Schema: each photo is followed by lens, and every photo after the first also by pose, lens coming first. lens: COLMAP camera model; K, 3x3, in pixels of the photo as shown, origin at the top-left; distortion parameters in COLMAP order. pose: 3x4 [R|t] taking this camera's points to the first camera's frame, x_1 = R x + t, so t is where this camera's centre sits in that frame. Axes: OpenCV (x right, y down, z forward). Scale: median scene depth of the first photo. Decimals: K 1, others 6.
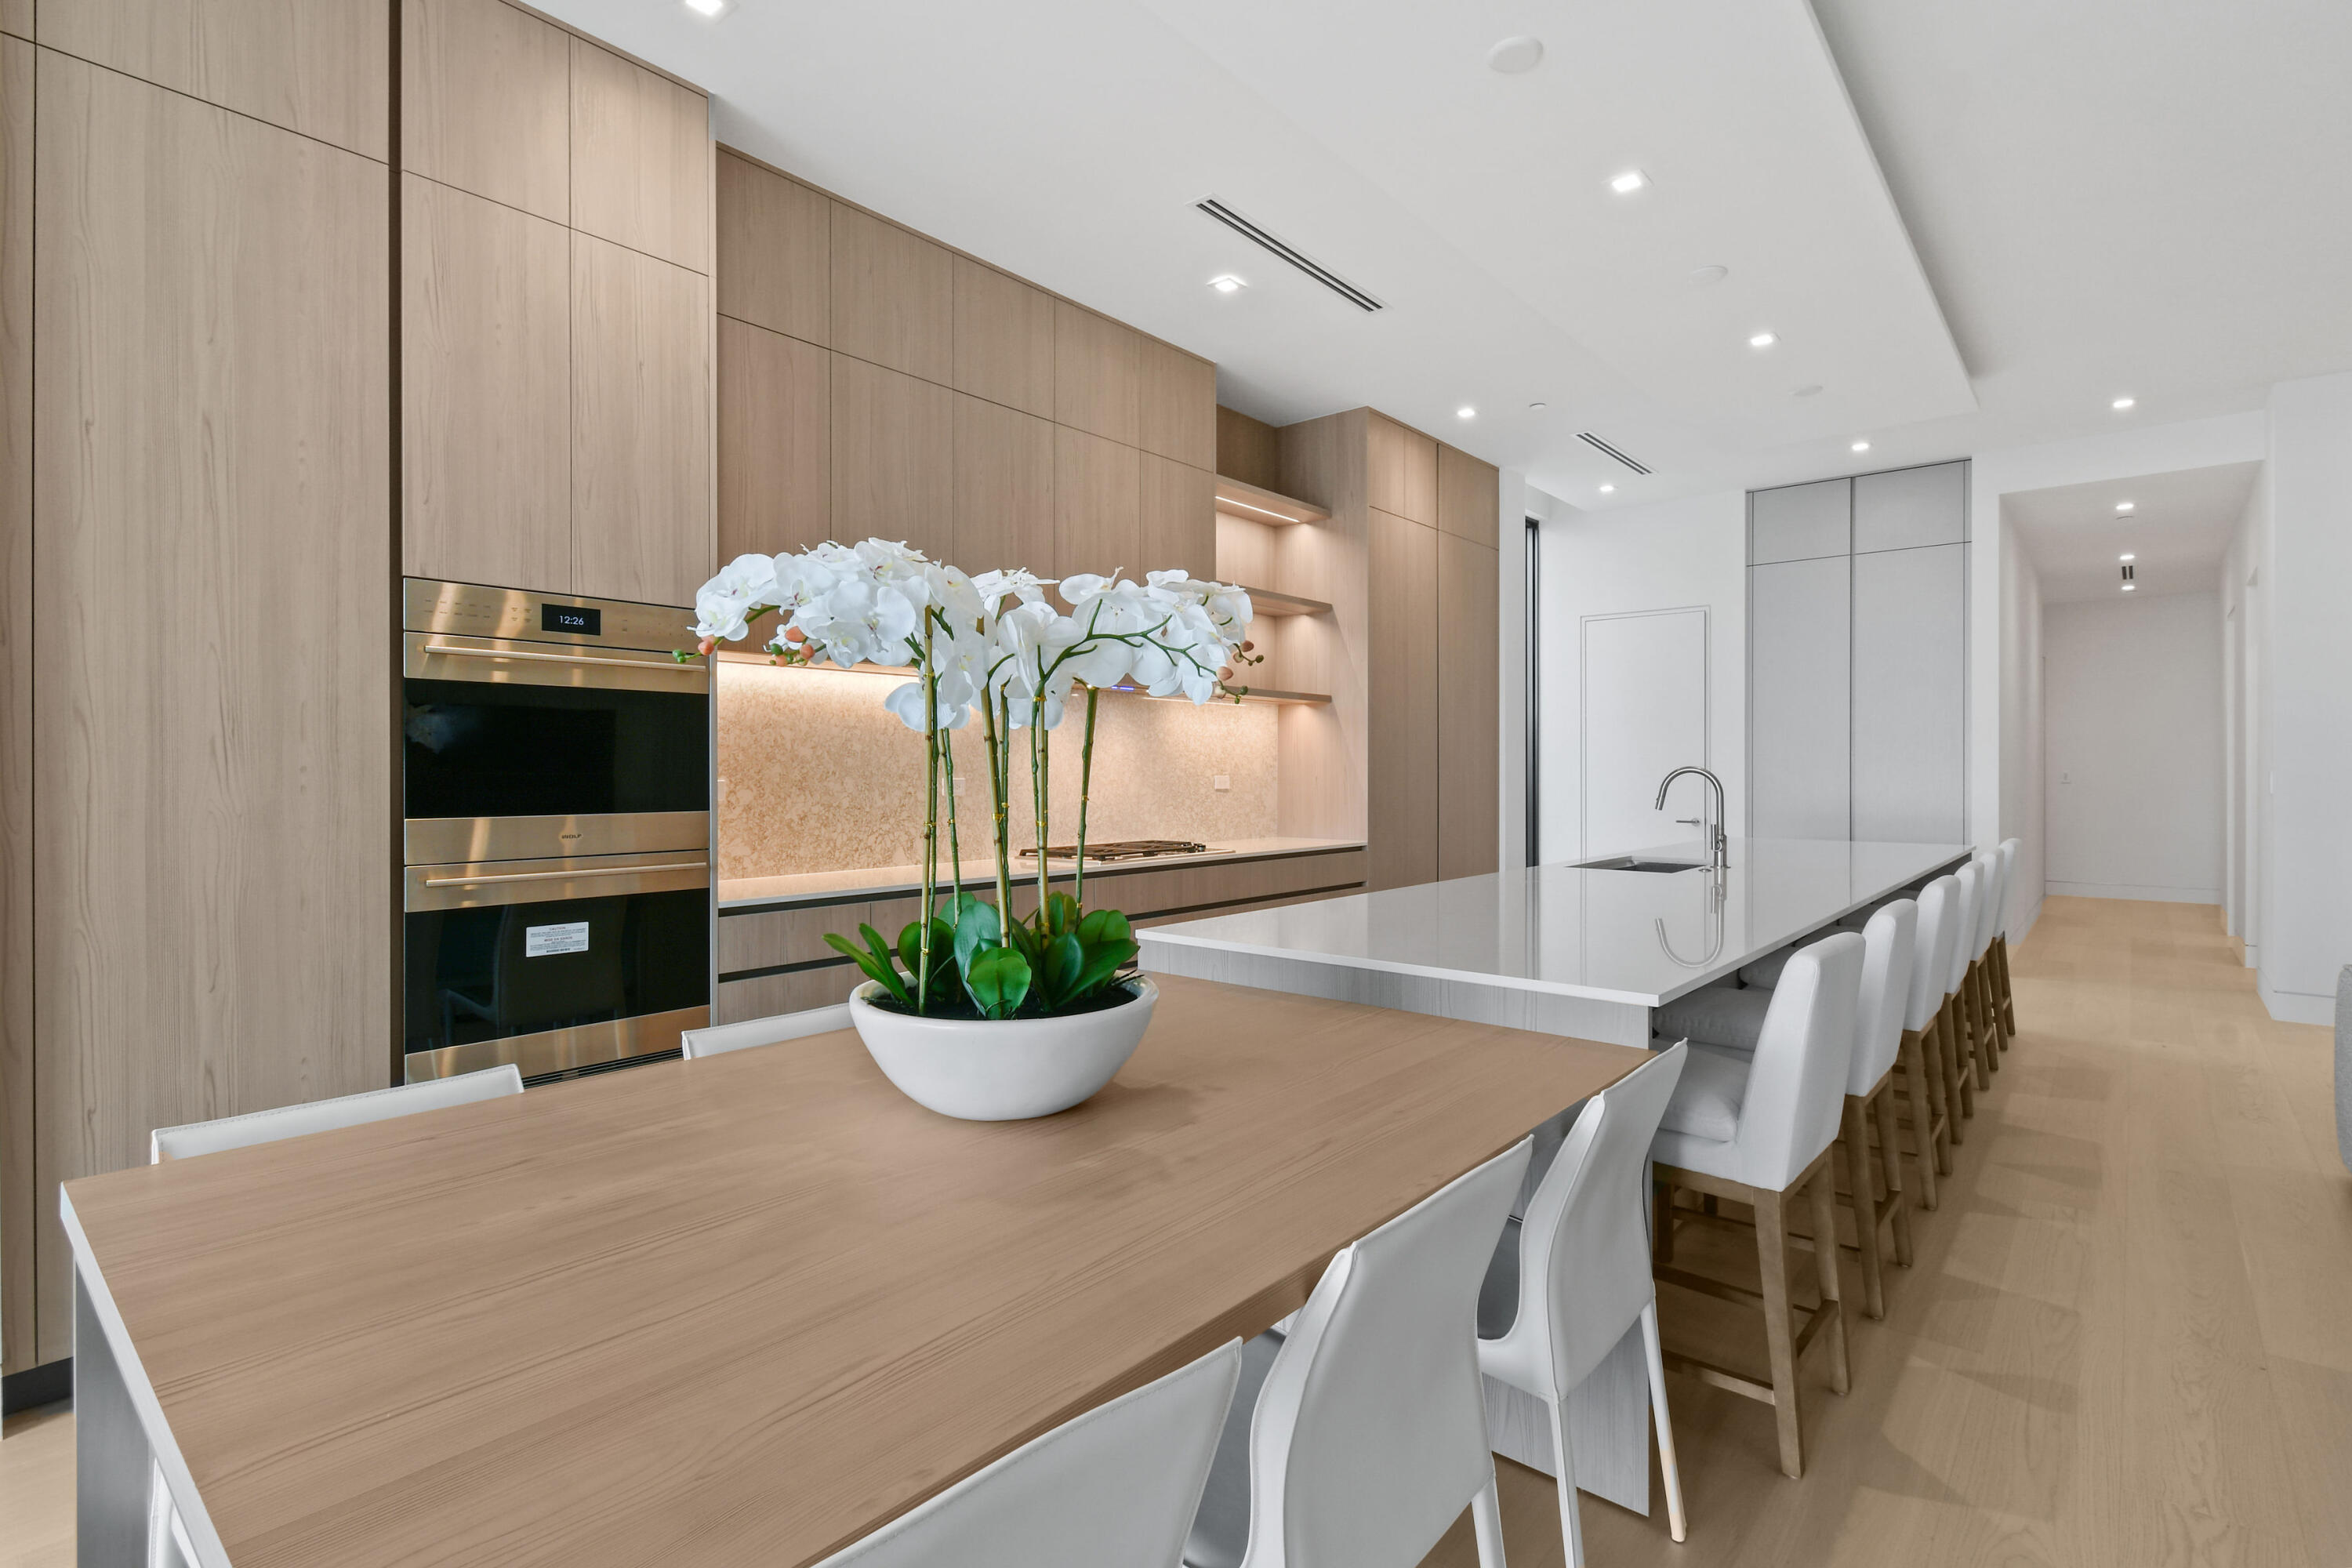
lens RADIAL K [[1108.4, 0, 1176.8], [0, 1108.4, 779.3], [0, 0, 1]] dist [-0.005461, -0.000419]
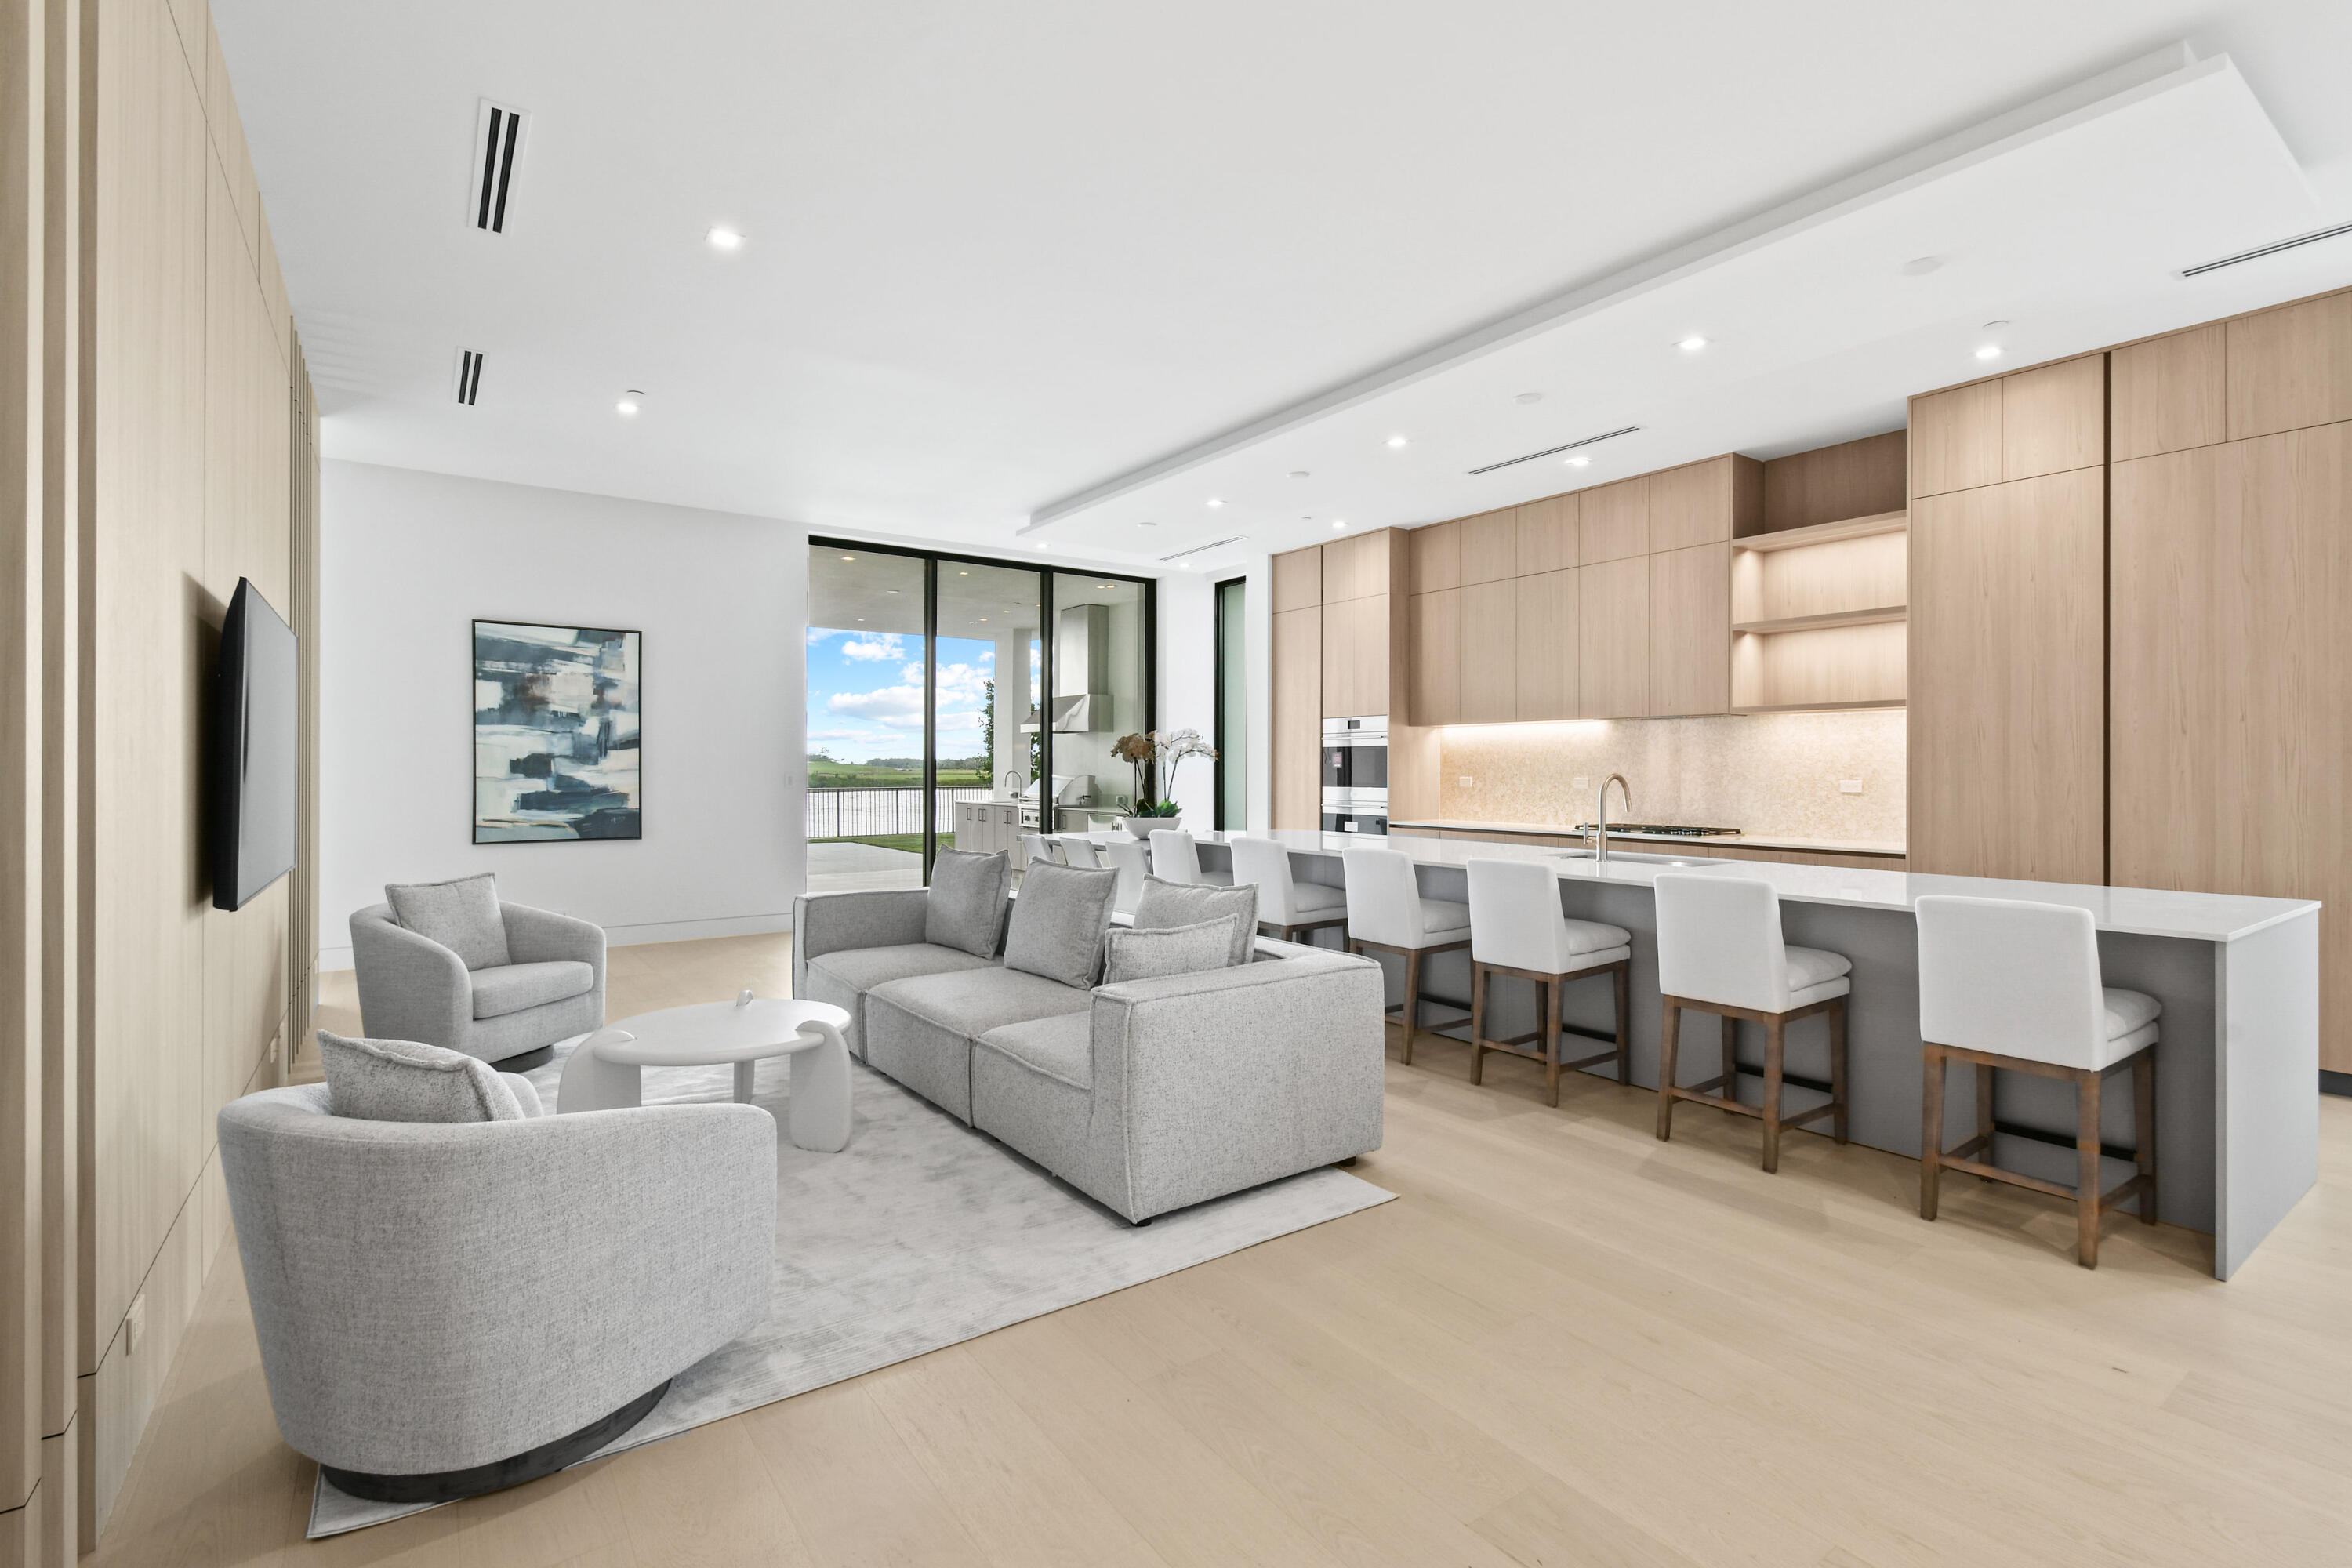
lens RADIAL K [[1047.0, 0, 1176.0], [0, 1047.0, 784.0], [0, 0, 1]] dist [0.000726, -0.000170]
pose [[-0.226871, 0.011747, -0.973854, 1.609870], [-0.011422, 0.999826, 0.014721, -0.009445], [0.973858, 0.014463, -0.226697, 0.783847]]
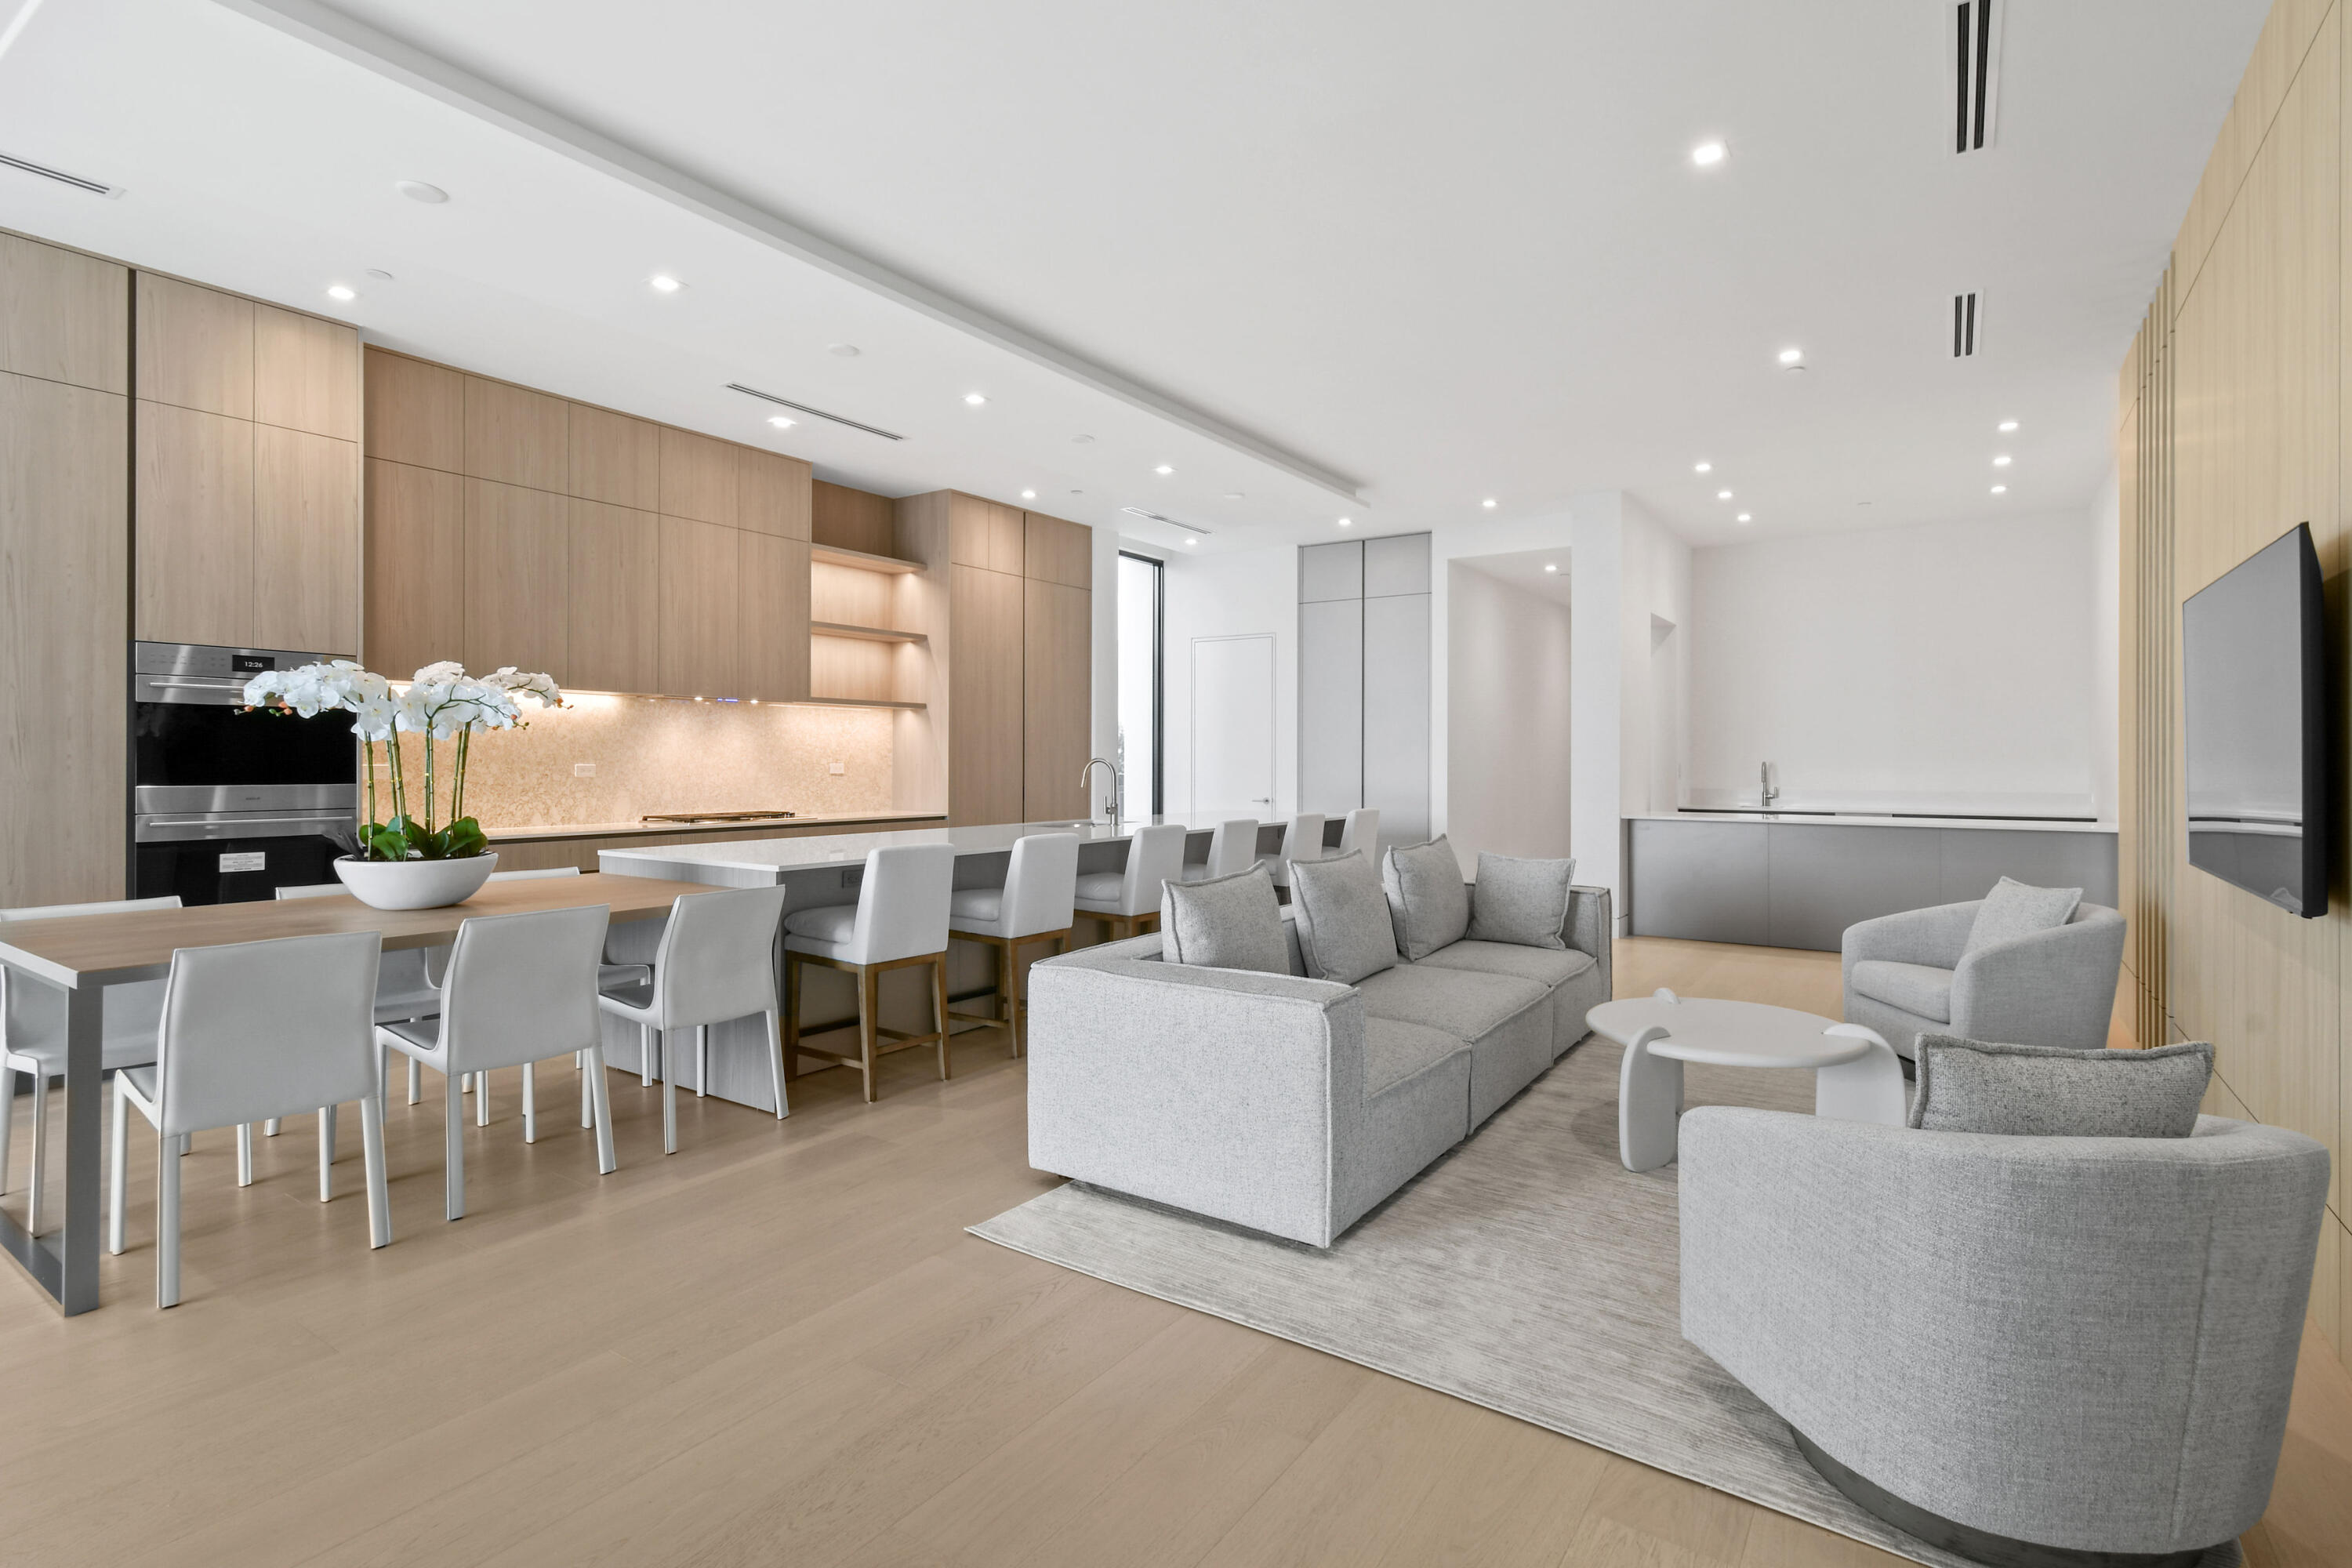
lens RADIAL K [[1127.6, 0, 1191.7], [0, 1127.6, 763.3], [0, 0, 1]] dist [-0.001200, -0.000697]
pose [[0.992863, 0.003143, 0.119219, 0.403409], [-0.002399, 0.999977, -0.006382, 0.005376], [-0.119236, 0.006050, 0.992848, -0.519735]]
